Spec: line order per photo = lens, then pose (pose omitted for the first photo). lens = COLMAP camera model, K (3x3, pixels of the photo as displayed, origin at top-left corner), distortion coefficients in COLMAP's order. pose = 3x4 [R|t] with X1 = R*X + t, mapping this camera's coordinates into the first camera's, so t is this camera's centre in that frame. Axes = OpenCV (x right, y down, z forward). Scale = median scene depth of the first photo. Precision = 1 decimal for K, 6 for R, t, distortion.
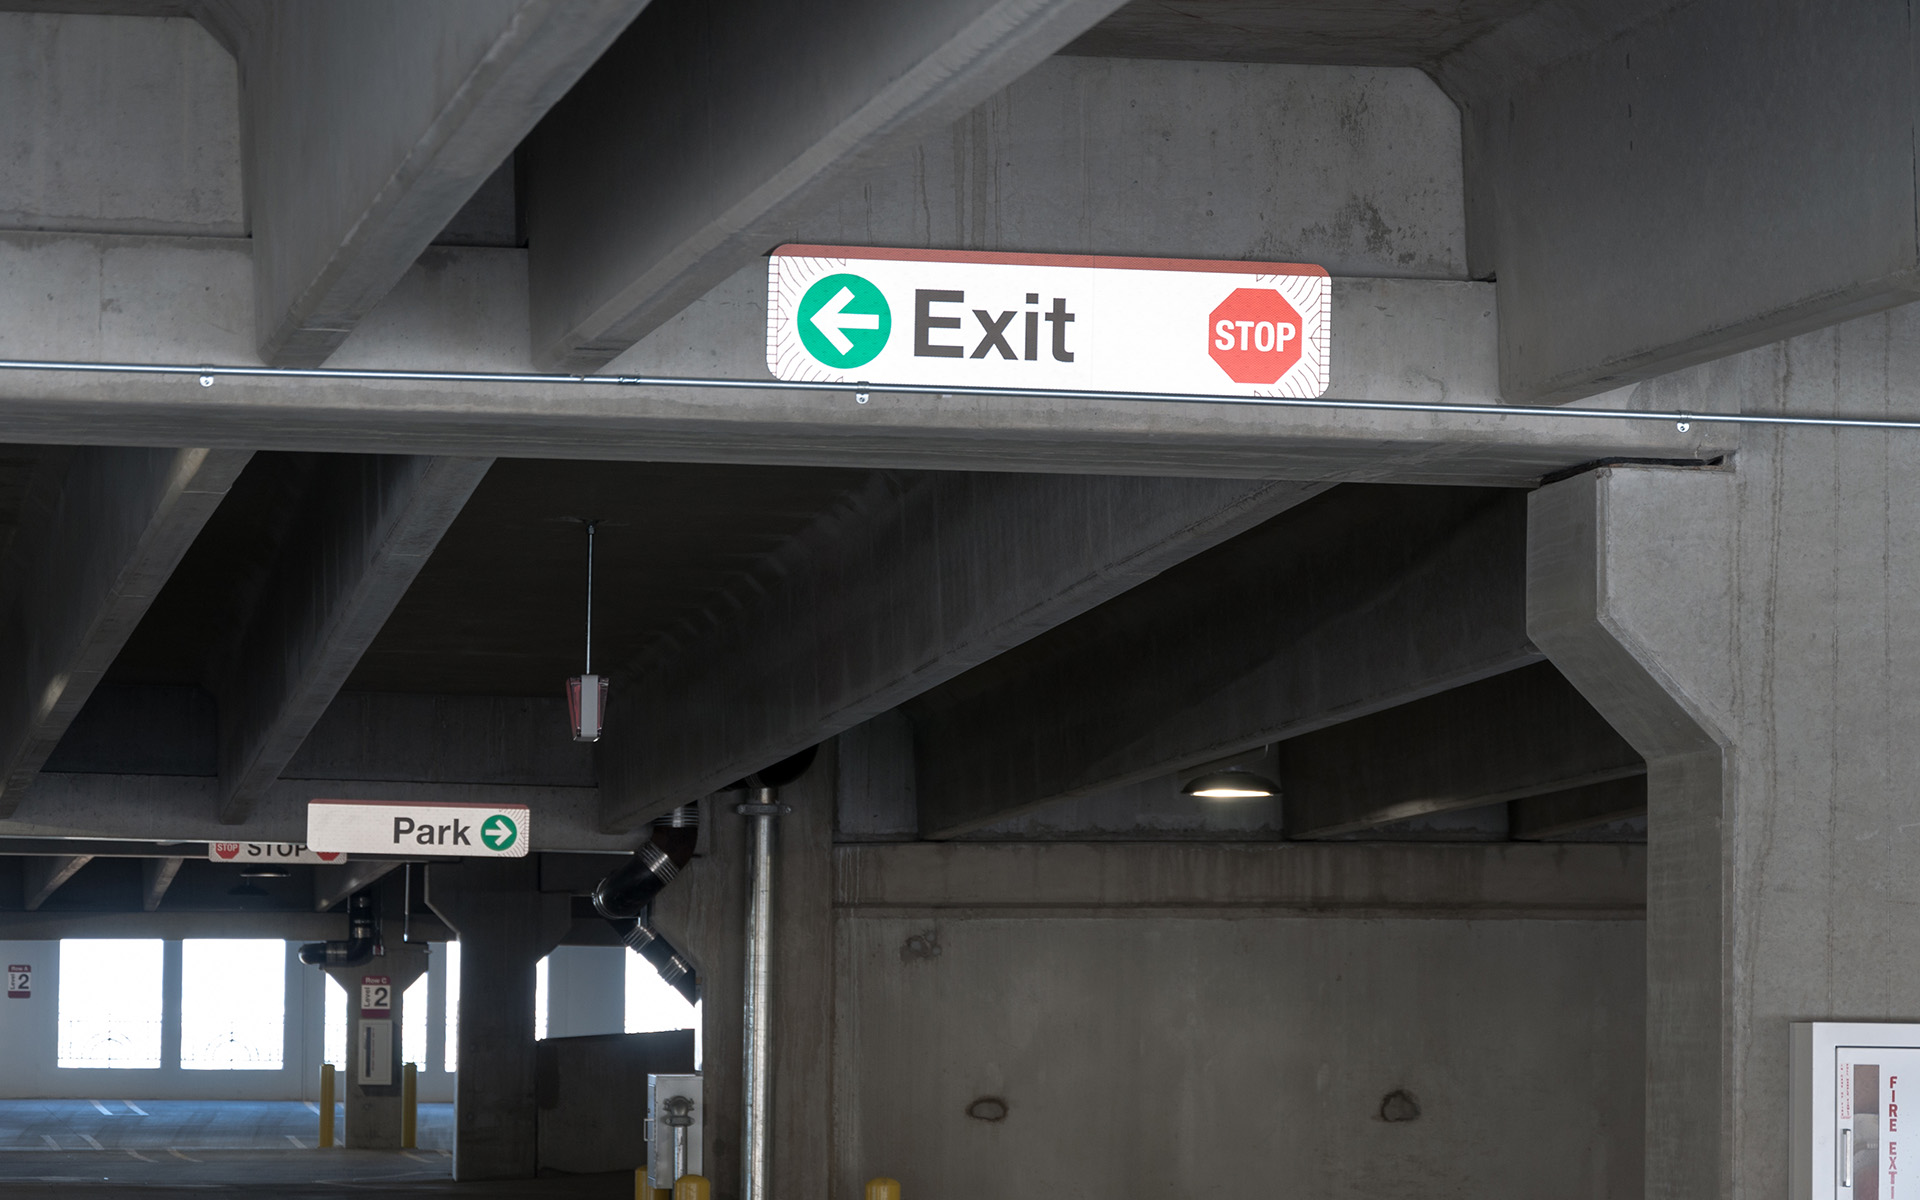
lens RADIAL K [[6397.1, 0, 960.0], [0, 6397.1, 600.0], [0, 0, 1]] dist [0.075472, -0.048017]
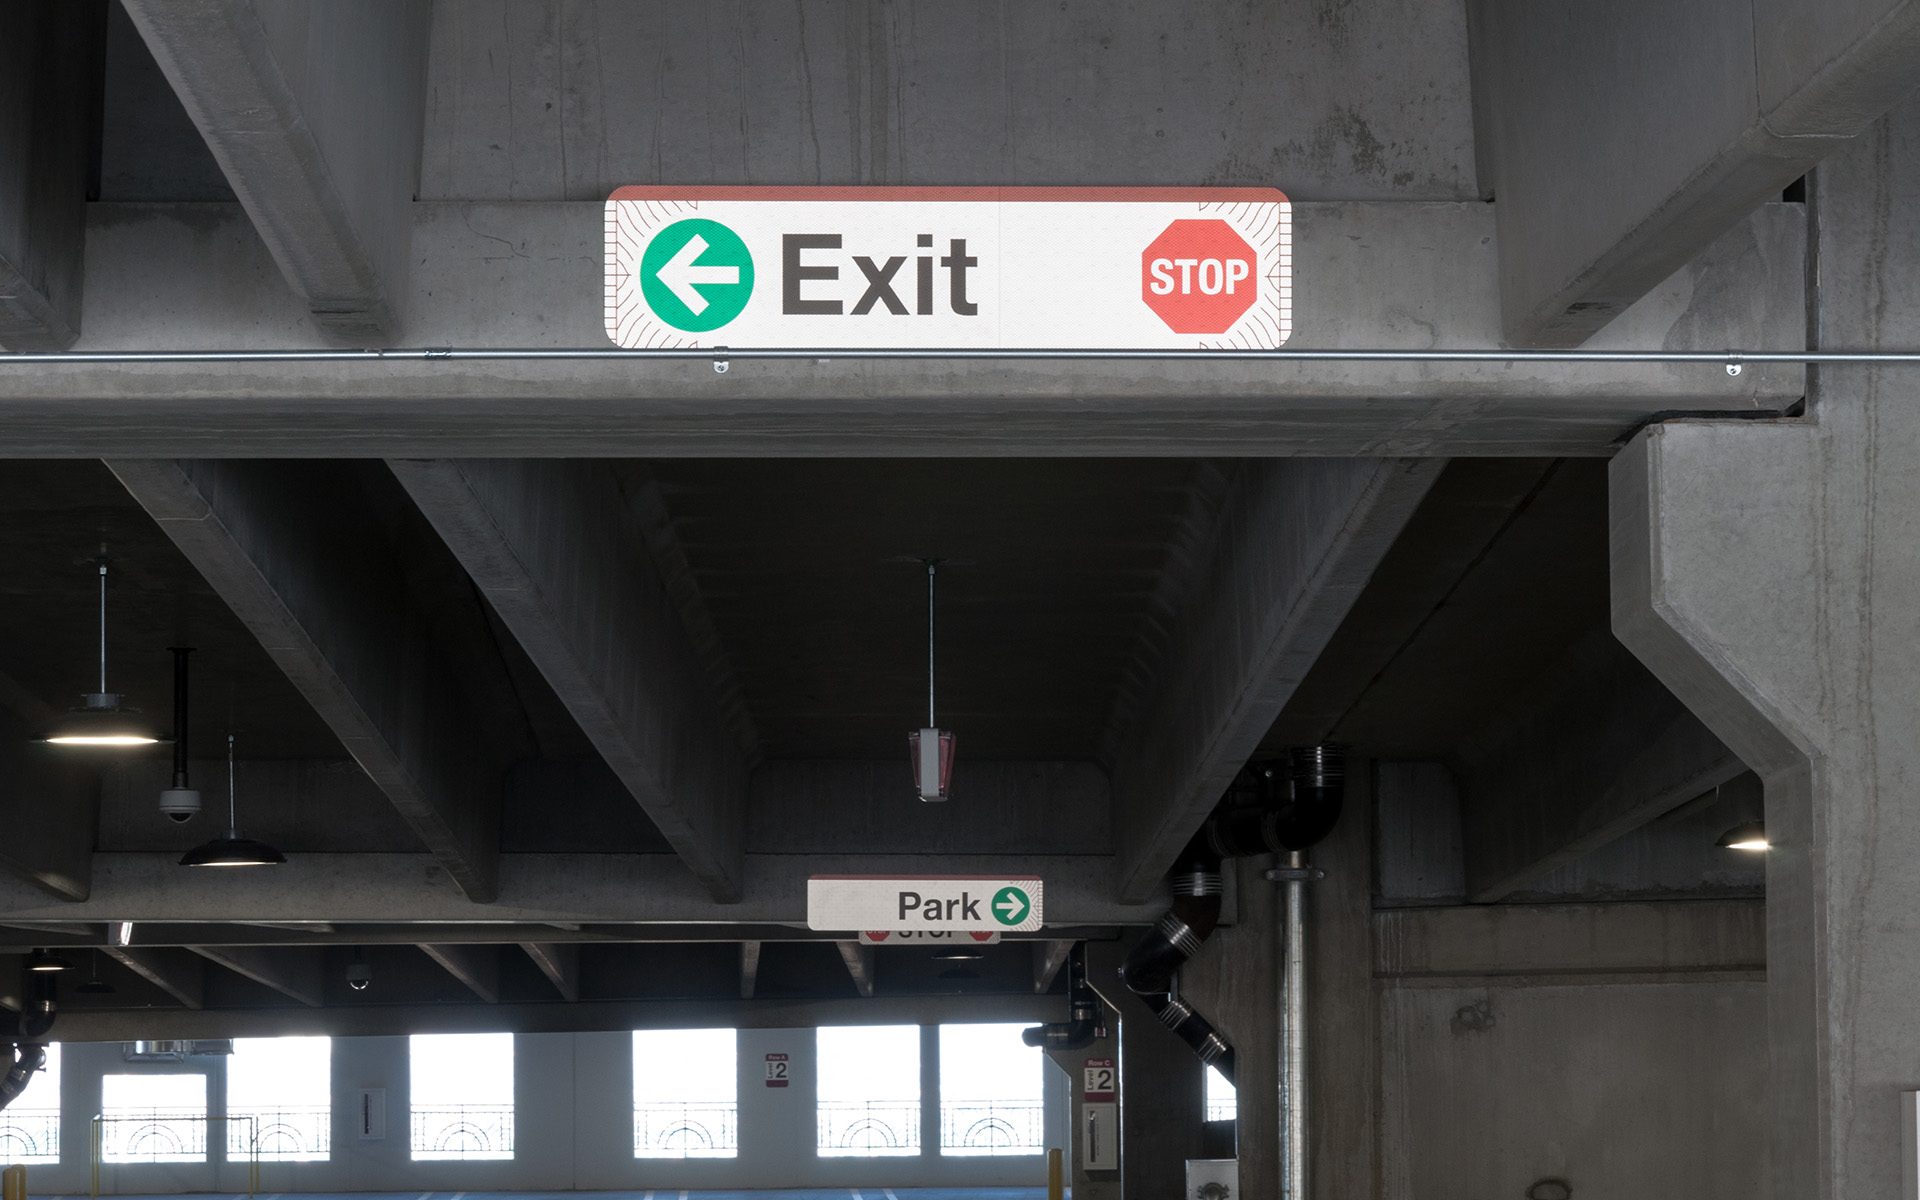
lens RADIAL K [[6397.1, 0, 960.0], [0, 6397.1, 600.0], [0, 0, 1]] dist [0.075472, -0.048017]
pose [[0.990624, -0.029936, -0.133296, 0.121961], [0.028321, 0.999501, -0.013999, 0.011146], [0.133648, 0.010092, 0.990977, 0.170350]]
